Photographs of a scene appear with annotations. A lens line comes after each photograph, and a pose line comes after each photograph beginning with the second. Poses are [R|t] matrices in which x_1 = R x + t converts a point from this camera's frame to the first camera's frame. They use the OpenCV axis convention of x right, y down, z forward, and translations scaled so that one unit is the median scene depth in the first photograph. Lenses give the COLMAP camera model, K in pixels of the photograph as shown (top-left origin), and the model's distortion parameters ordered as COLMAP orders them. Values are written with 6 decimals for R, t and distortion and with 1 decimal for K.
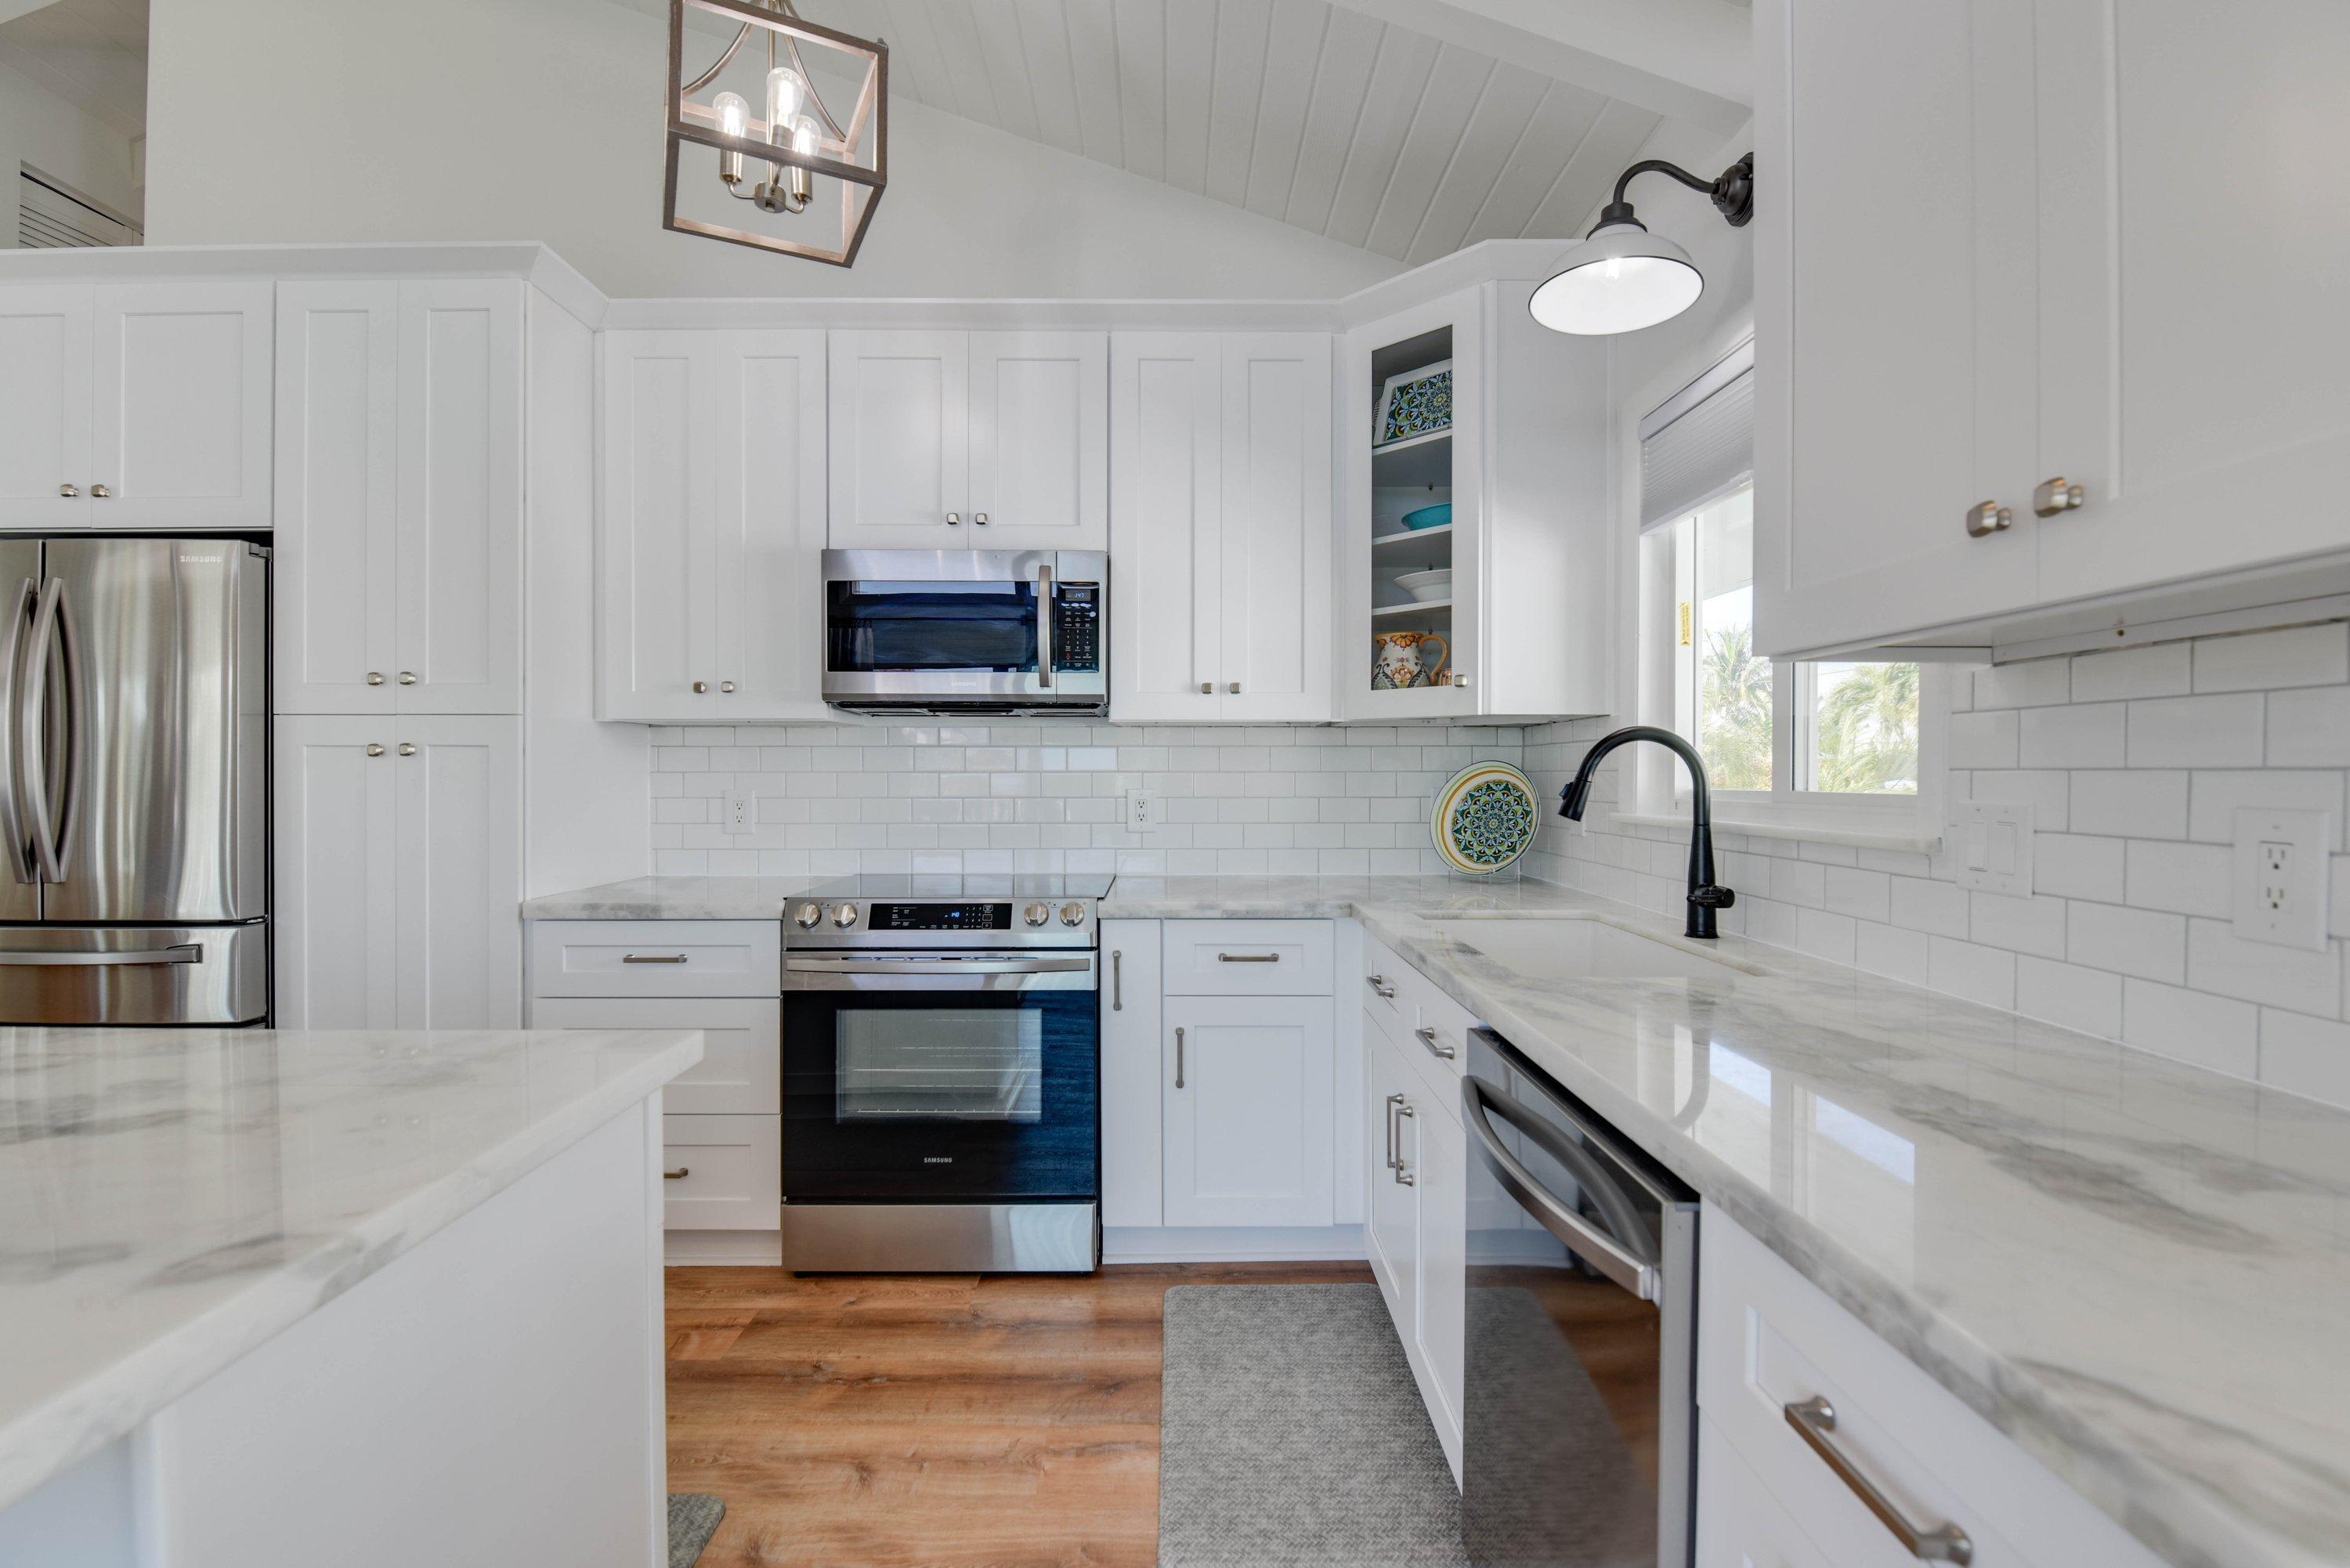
lens RADIAL K [[1030.7, 0, 1174.0], [0, 1030.7, 779.8], [0, 0, 1]] dist [-0.002280, -0.000494]
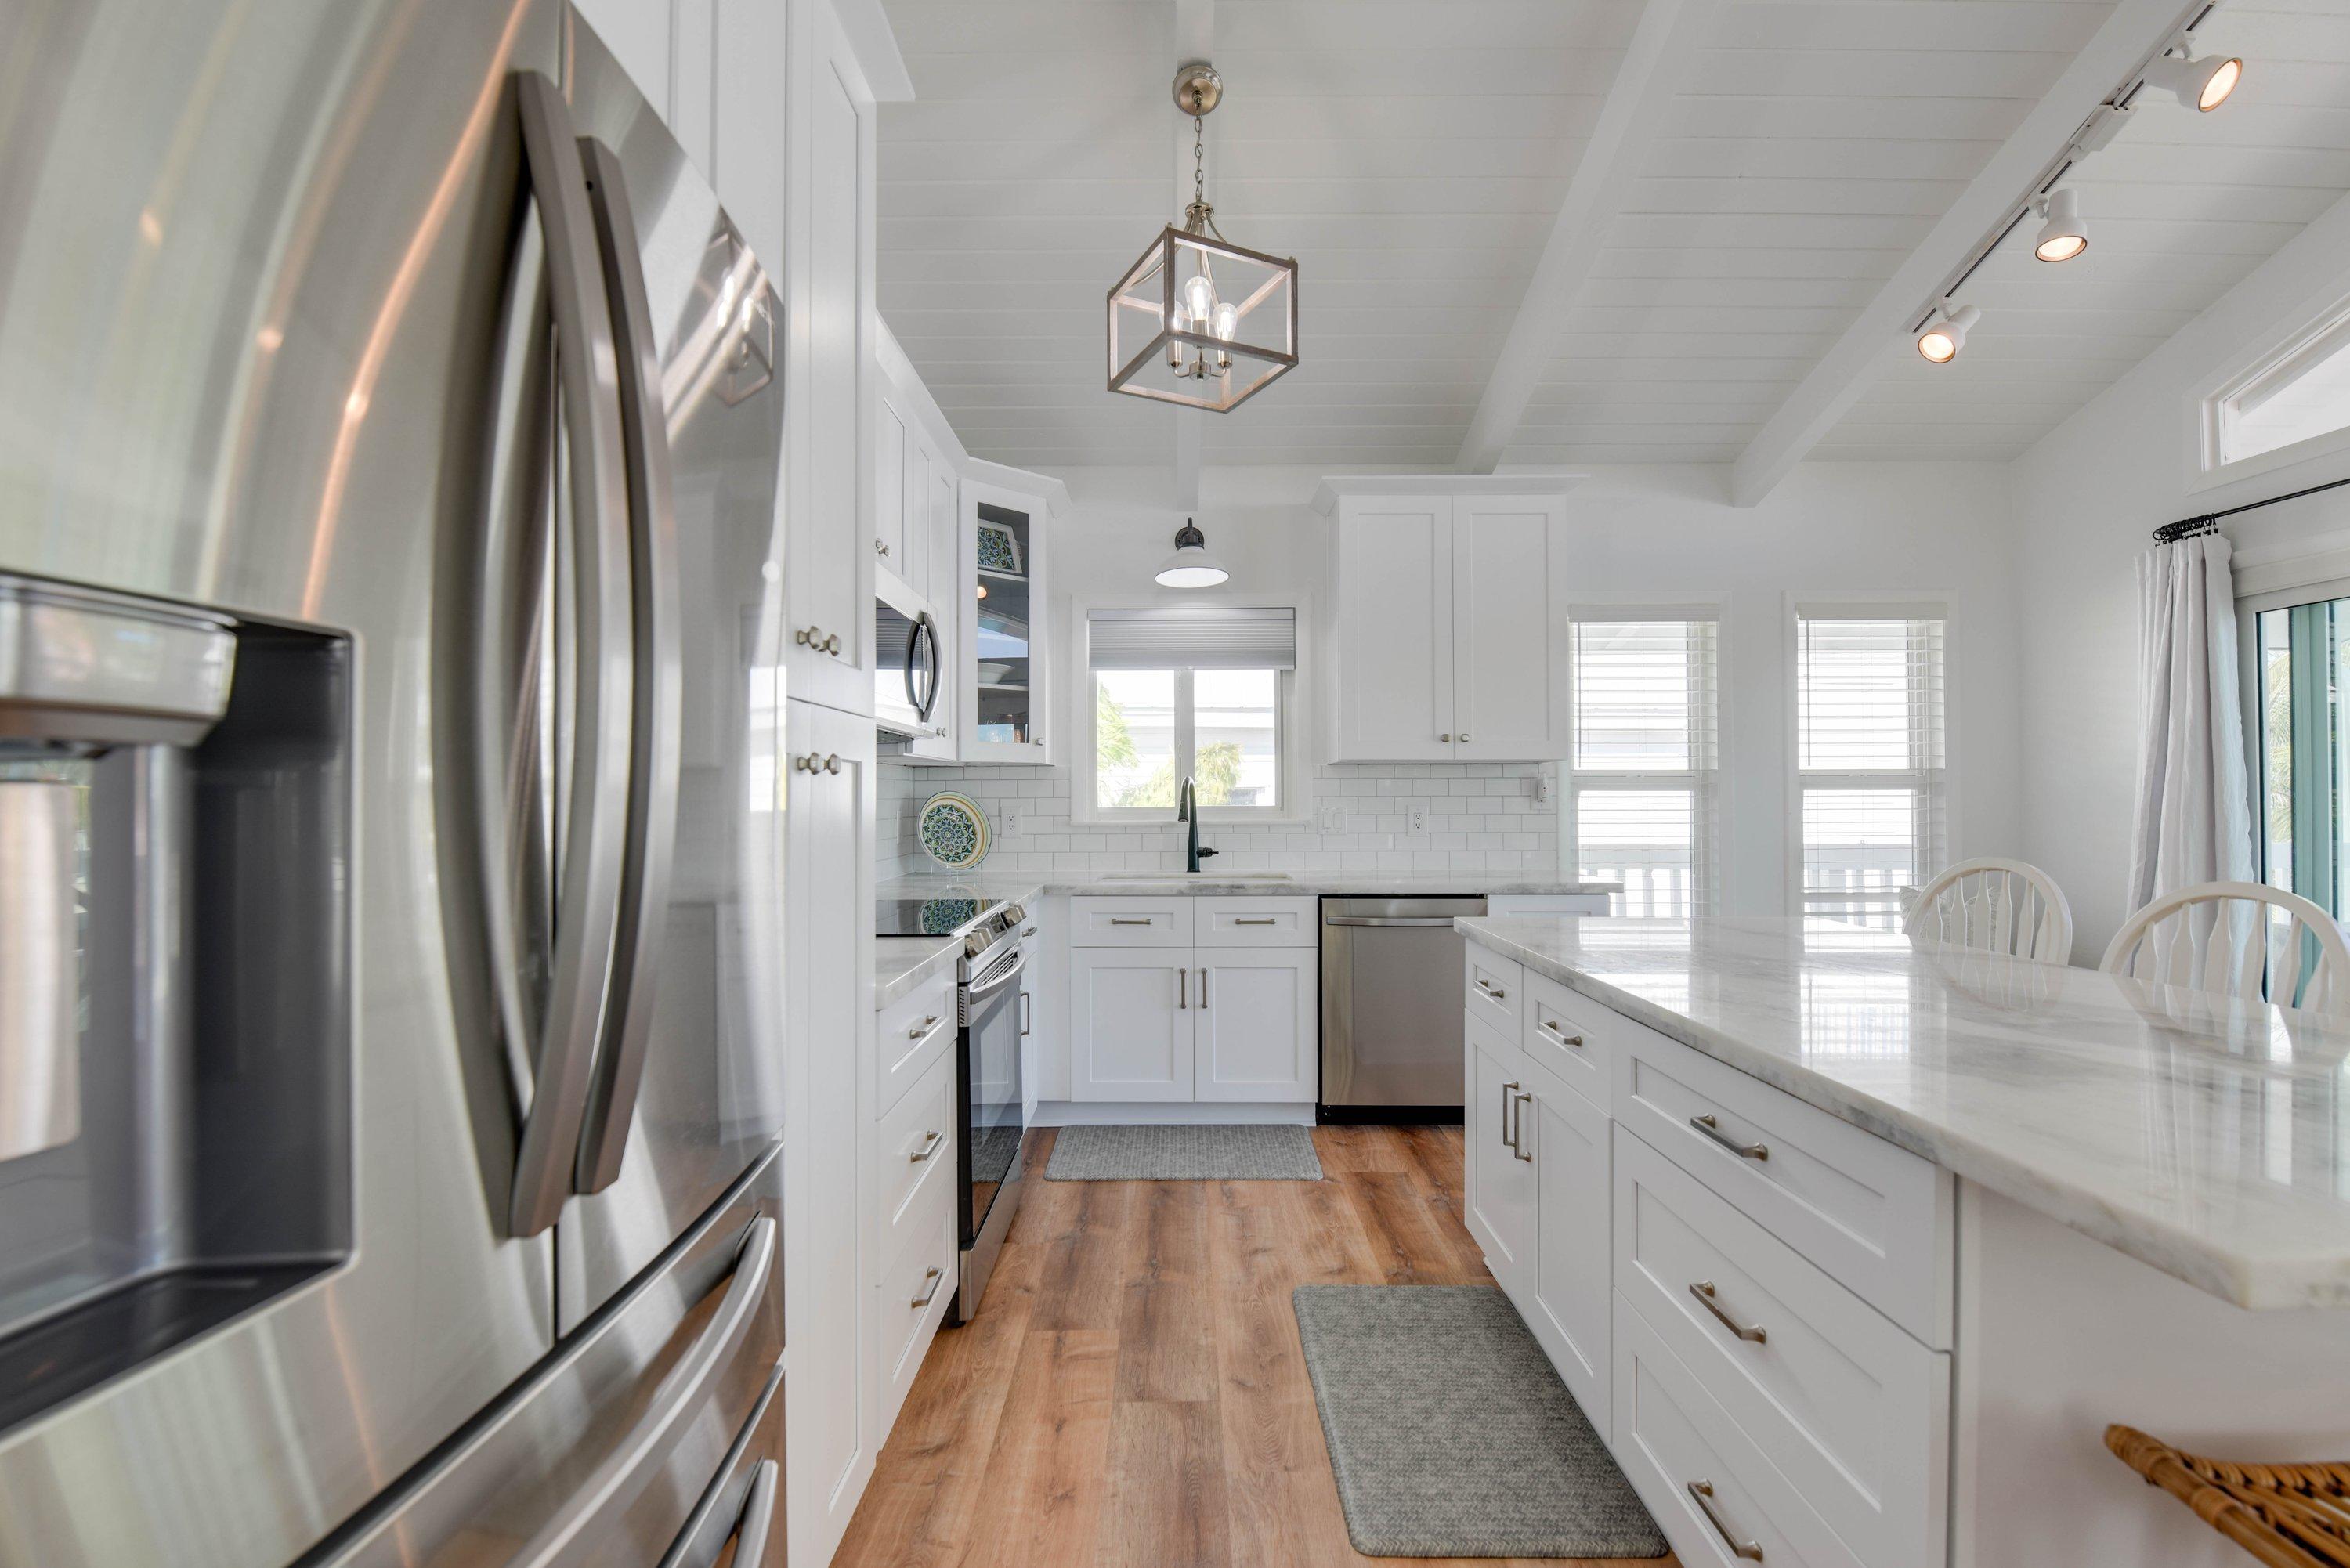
lens RADIAL K [[1023.3, 0, 1173.3], [0, 1023.3, 790.4], [0, 0, 1]] dist [-0.001263, -0.010677]
pose [[0.011872, 0.006346, 0.999909, -1.346310], [0.010864, 0.999920, -0.006475, -0.008148], [-0.999871, 0.010939, 0.011802, 0.804582]]
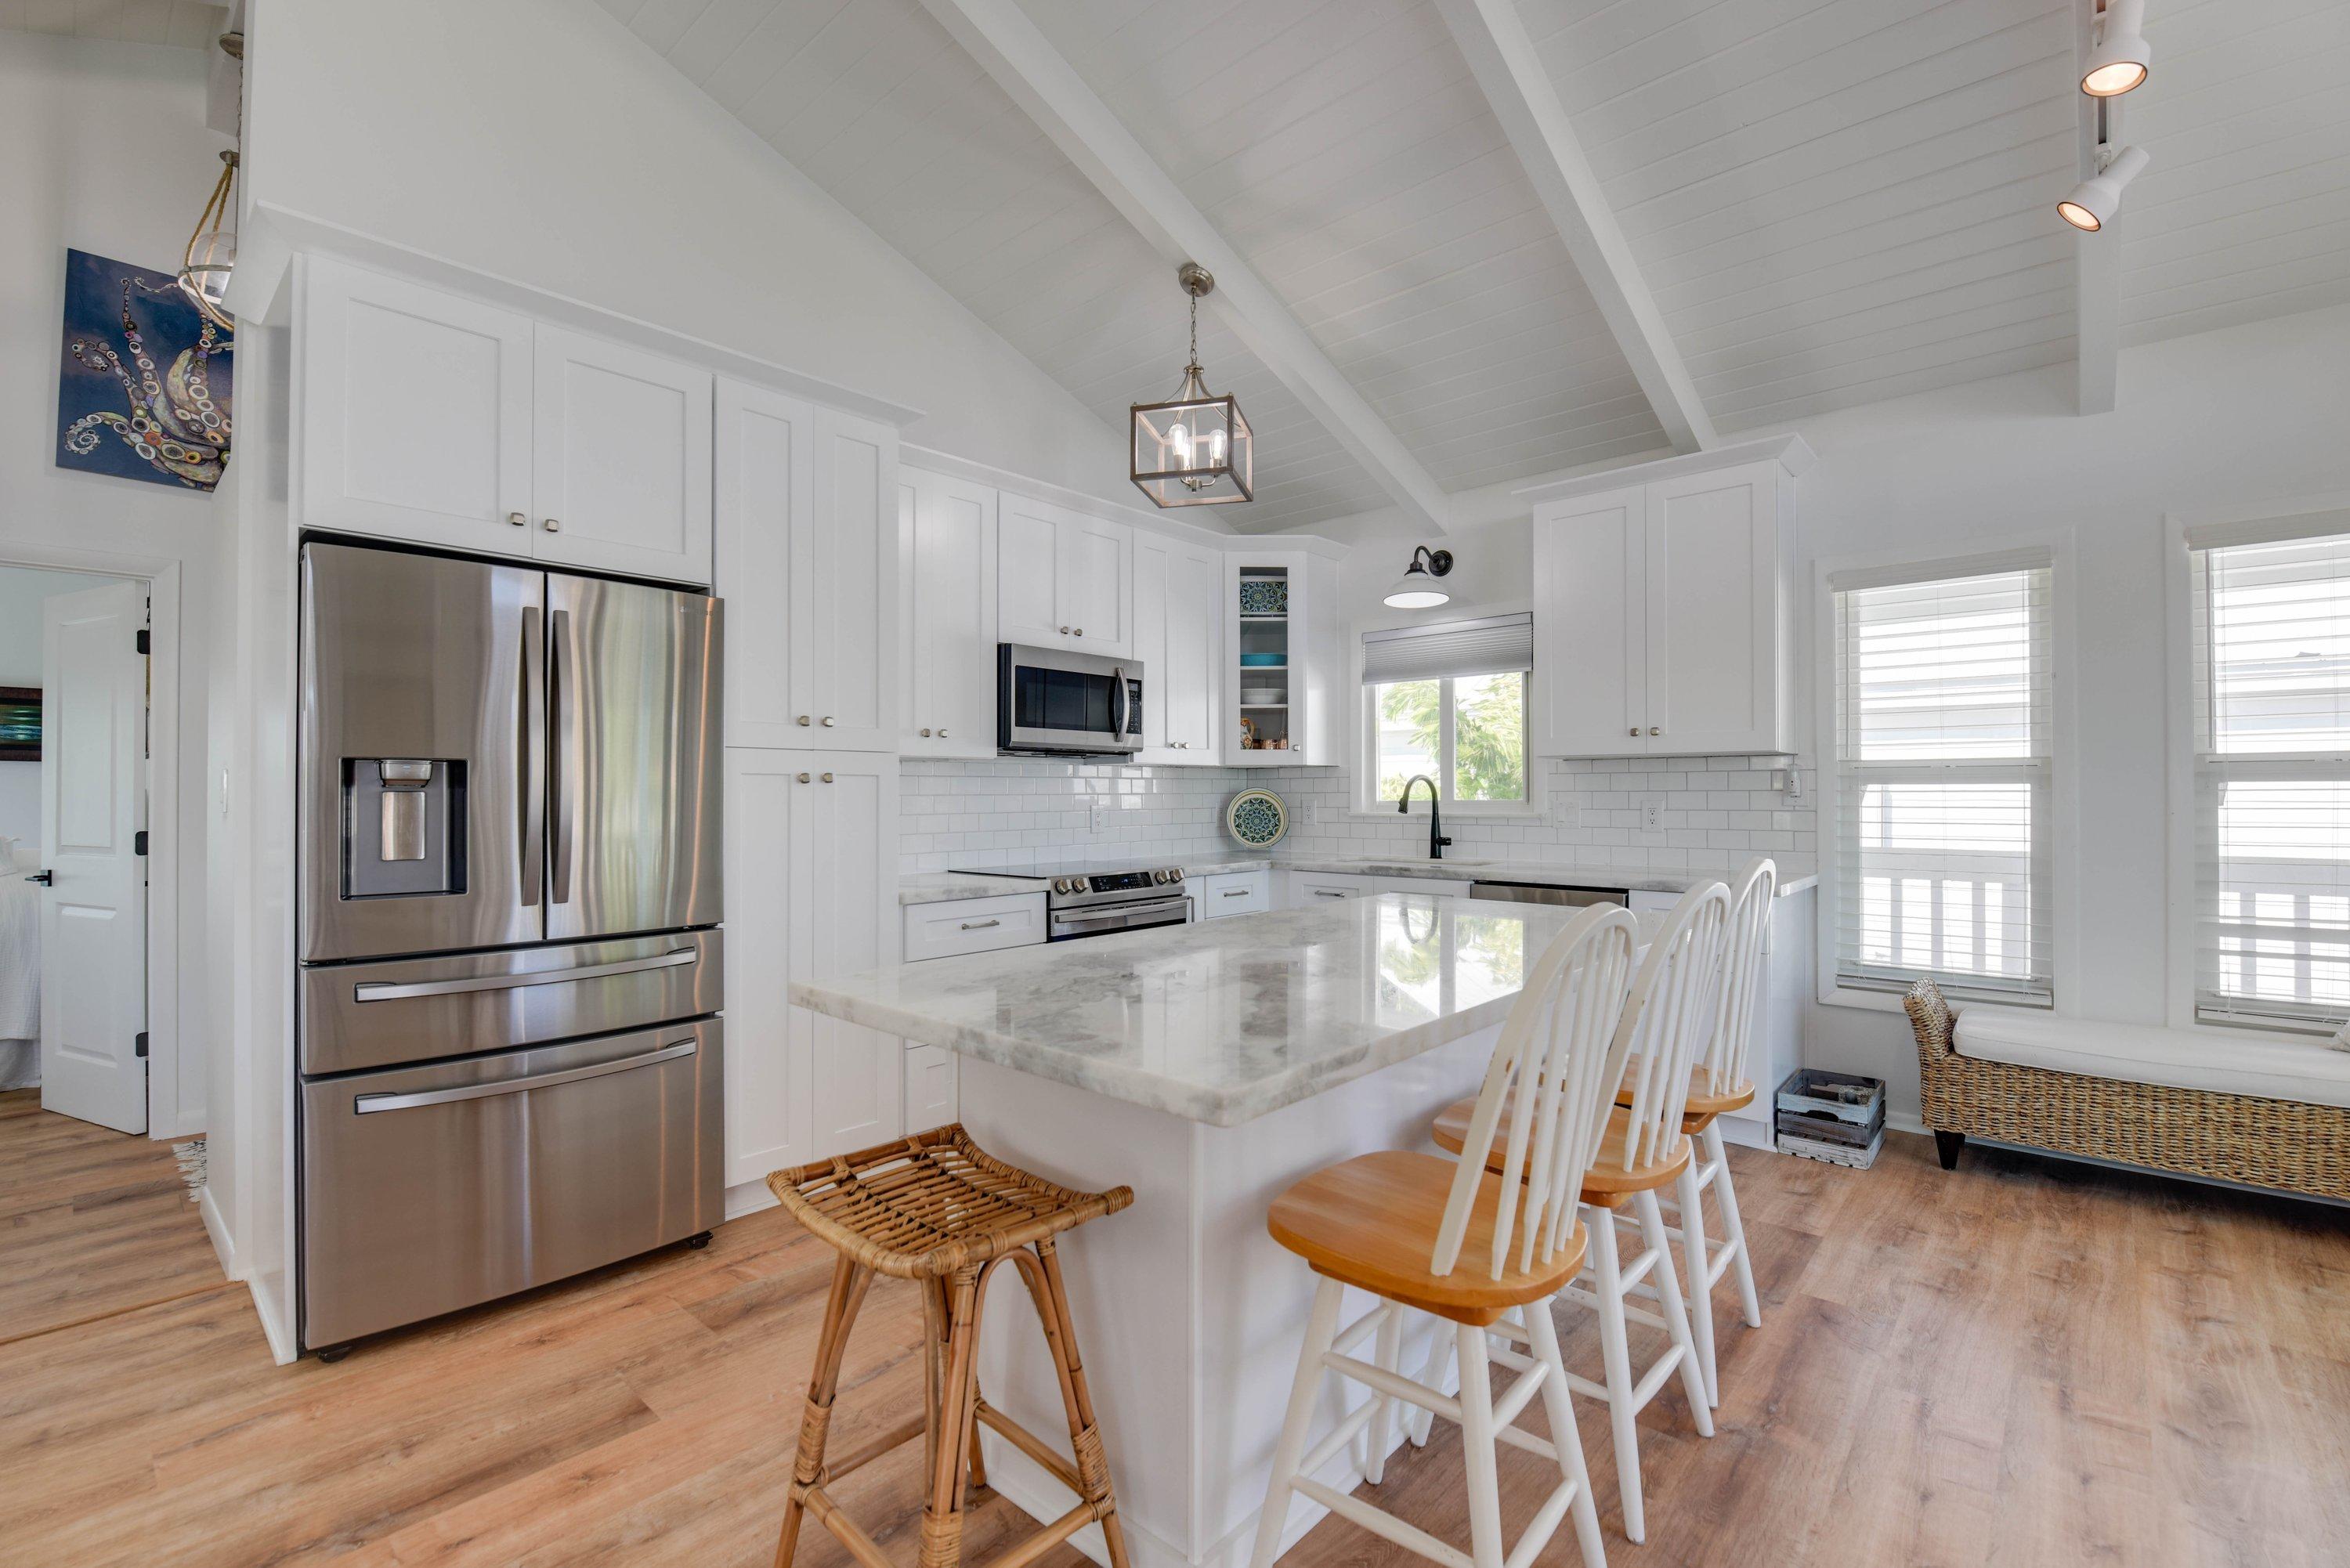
lens RADIAL K [[1038.8, 0, 1213.4], [0, 1038.8, 784.9], [0, 0, 1]] dist [0.000720, 0.000013]
pose [[0.653507, 0.003440, 0.756912, -1.382006], [0.009284, 0.999878, -0.012559, 0.000323], [-0.756863, 0.015235, 0.653396, -0.193870]]
